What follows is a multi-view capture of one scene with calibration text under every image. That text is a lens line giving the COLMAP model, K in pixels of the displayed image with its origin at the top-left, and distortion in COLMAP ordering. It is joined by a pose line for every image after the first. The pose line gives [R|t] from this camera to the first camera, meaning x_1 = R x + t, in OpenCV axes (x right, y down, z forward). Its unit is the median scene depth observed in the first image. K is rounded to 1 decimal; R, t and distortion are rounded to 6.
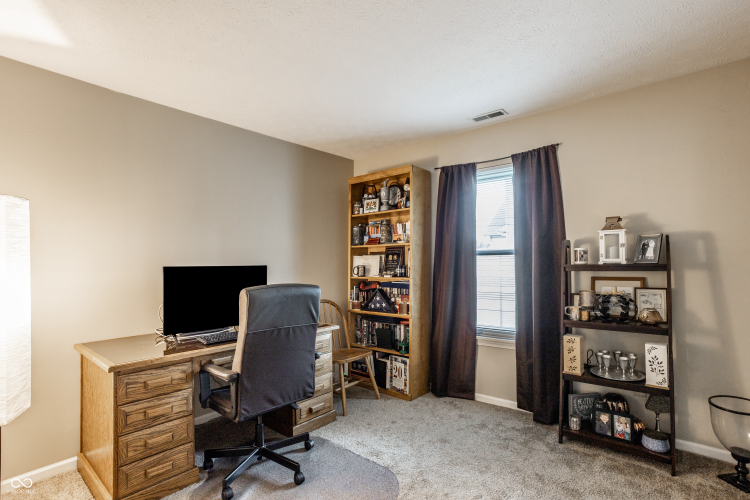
lens RADIAL K [[374.9, 0, 374.0], [0, 374.9, 253.3], [0, 0, 1]] dist [-0.018831, 0.001719]
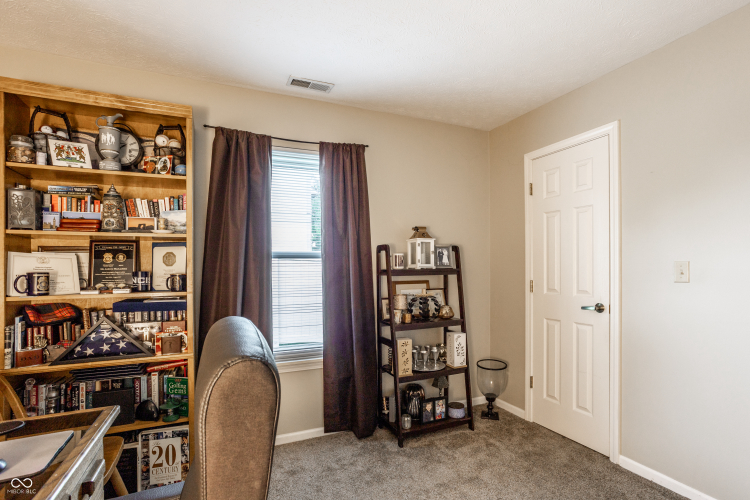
lens RADIAL K [[374.4, 0, 376.5], [0, 374.4, 271.0], [0, 0, 1]] dist [-0.018798, 0.001598]
pose [[0.424386, 0.000354, 0.905481, -0.329369], [-0.019825, 0.999764, 0.008901, 0.020586], [-0.905264, -0.021729, 0.424292, 0.482973]]
